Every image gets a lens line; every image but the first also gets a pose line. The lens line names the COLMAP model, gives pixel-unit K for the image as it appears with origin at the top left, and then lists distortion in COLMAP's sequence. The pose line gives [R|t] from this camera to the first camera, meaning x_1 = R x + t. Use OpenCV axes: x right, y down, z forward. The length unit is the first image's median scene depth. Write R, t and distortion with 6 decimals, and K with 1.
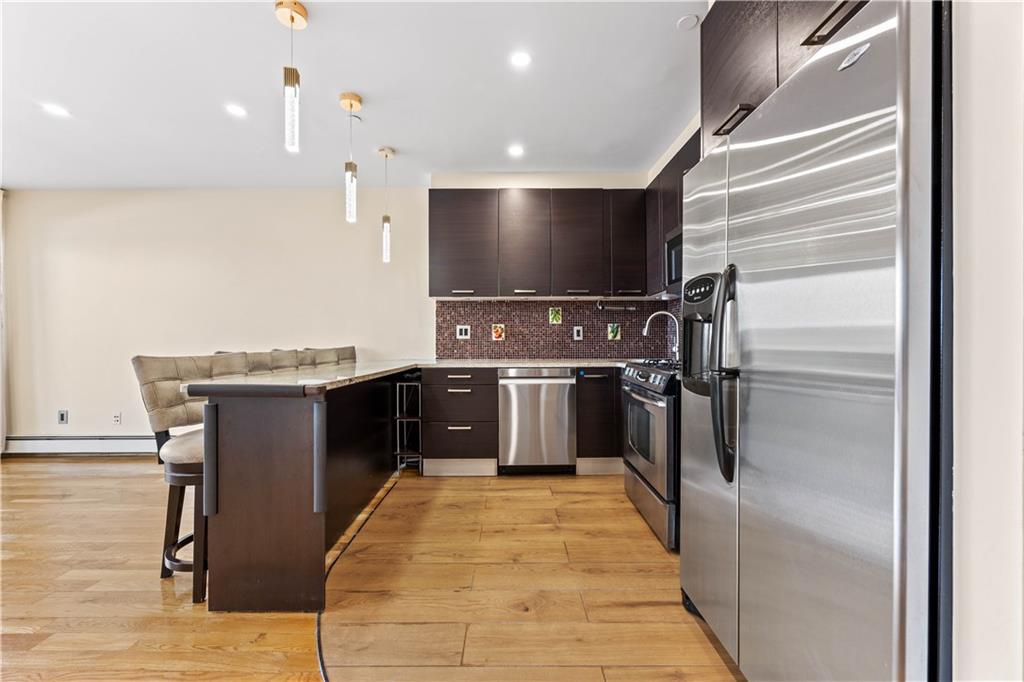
lens RADIAL K [[392.9, 0, 519.5], [0, 392.9, 340.9], [0, 0, 1]] dist [-0.001126, -0.000030]
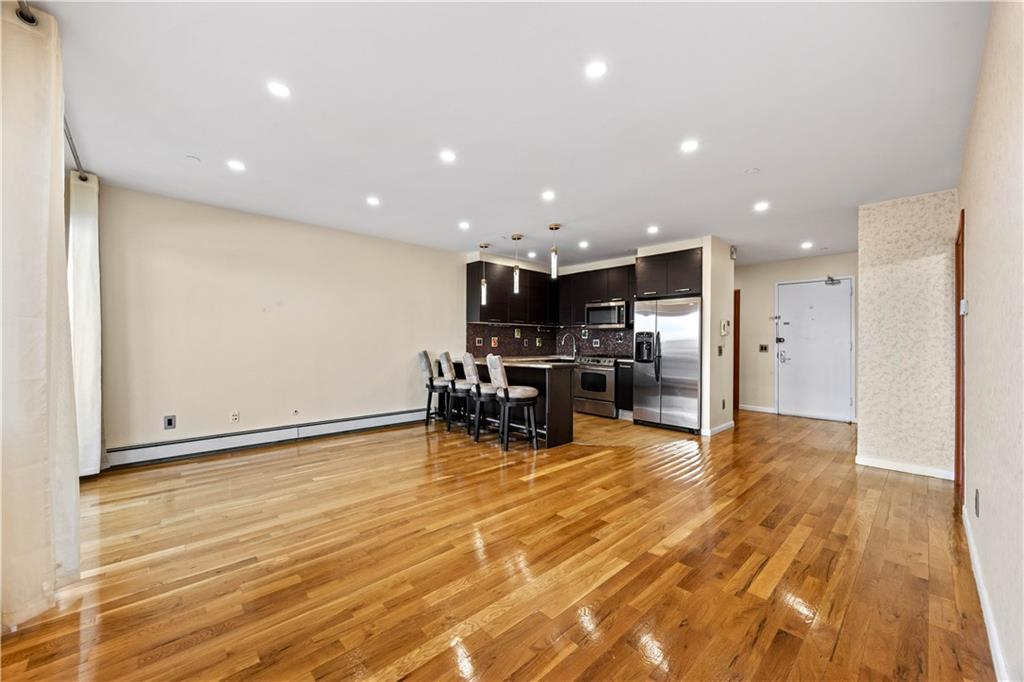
lens RADIAL K [[395.4, 0, 514.5], [0, 395.4, 343.6], [0, 0, 1]] dist [-0.010560, -0.000071]
pose [[0.724623, 0.004244, 0.689132, -1.458299], [-0.005866, 0.999983, 0.000011, -0.018288], [-0.689120, -0.004051, 0.724636, -0.423349]]
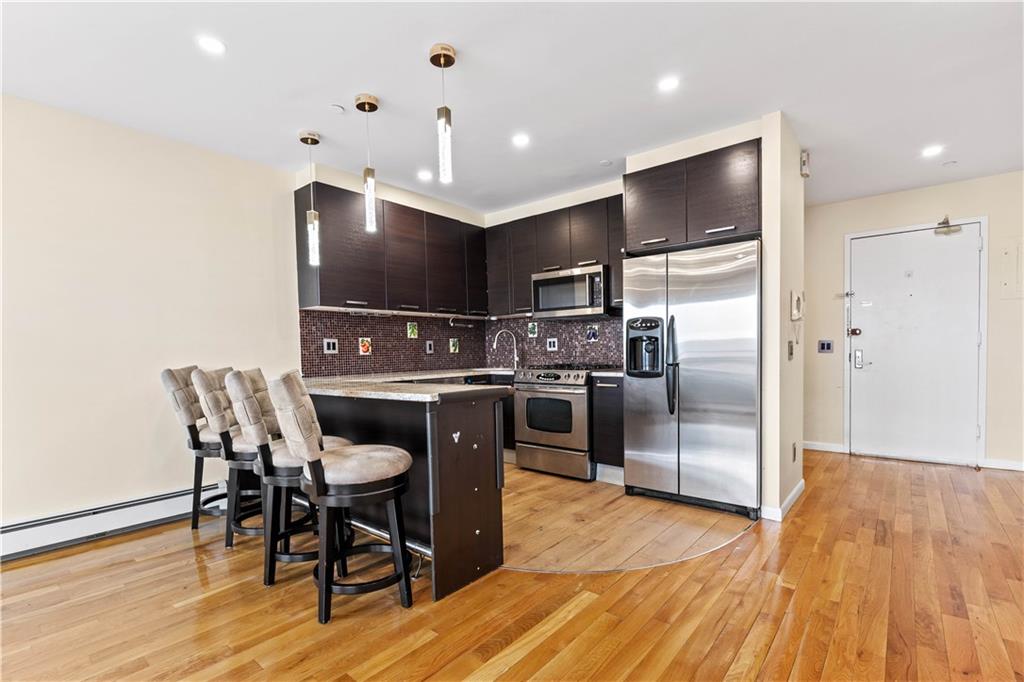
lens RADIAL K [[471.8, 0, 510.6], [0, 471.8, 364.6], [0, 0, 1]] dist [-0.001650, -0.000271]
pose [[0.643052, -0.029989, 0.765235, -0.838861], [0.019518, 0.999550, 0.022770, 0.003895], [-0.765574, 0.000294, 0.643348, -0.000244]]
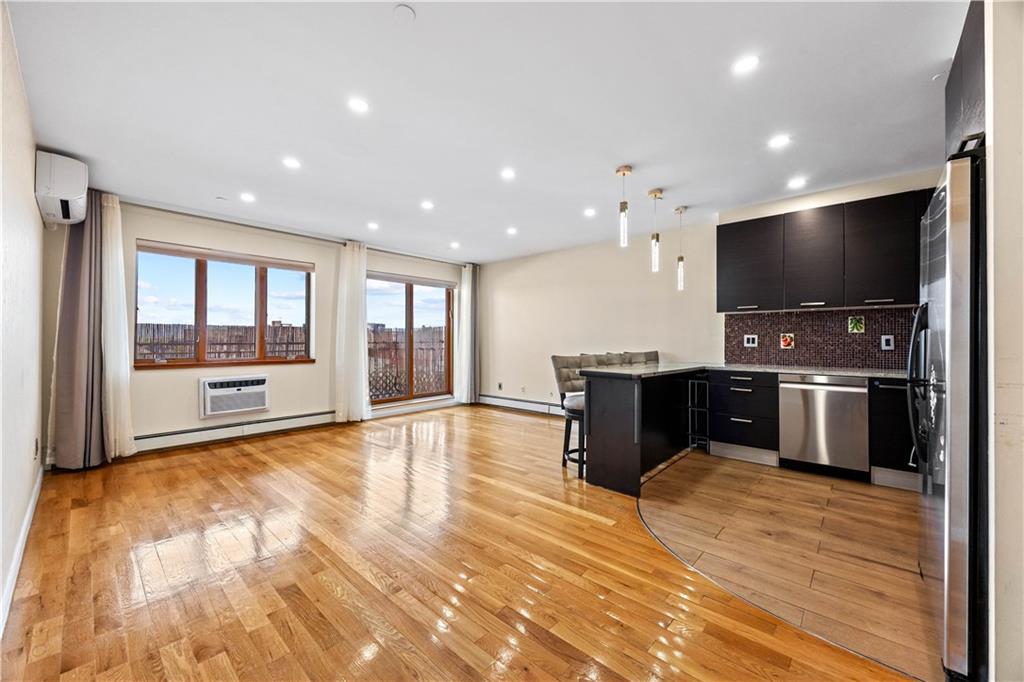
lens RADIAL K [[405.4, 0, 507.7], [0, 405.4, 337.3], [0, 0, 1]] dist [-0.001718, -0.000027]
pose [[0.728343, -0.000573, -0.685212, 0.181050], [-0.005780, 0.999959, -0.006980, -0.024088], [0.685188, 0.009045, 0.728310, -0.418484]]
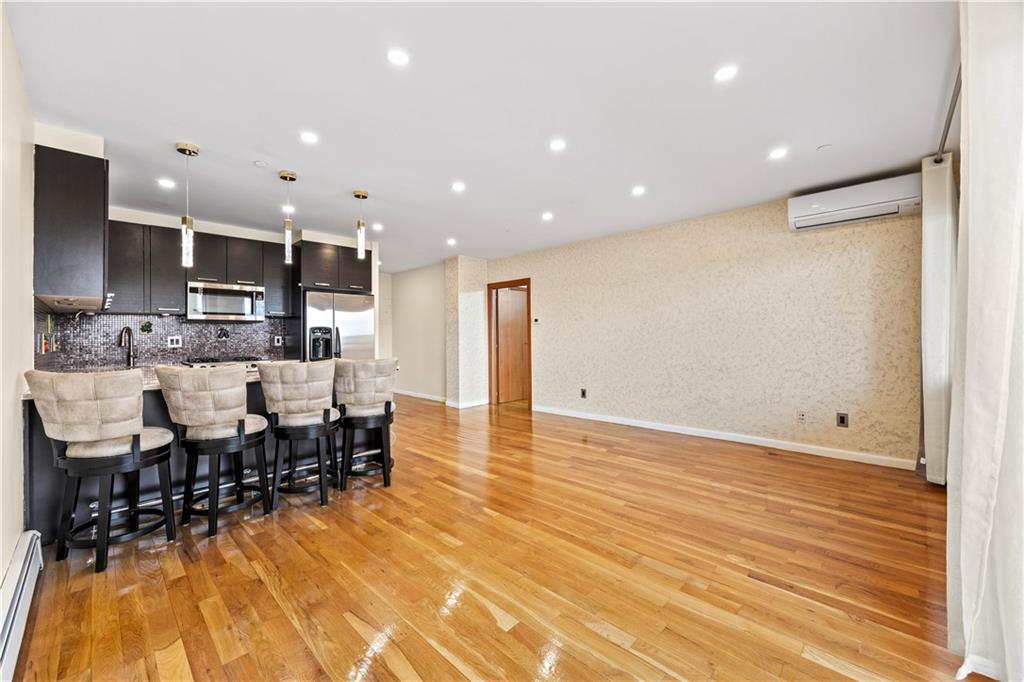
lens RADIAL K [[405.4, 0, 507.7], [0, 405.4, 337.3], [0, 0, 1]] dist [-0.001718, -0.000027]
pose [[-0.721628, 0.006910, 0.692247, -1.484644], [0.013799, 0.999895, 0.004404, -0.029813], [-0.692144, 0.012731, -0.721647, 1.131322]]
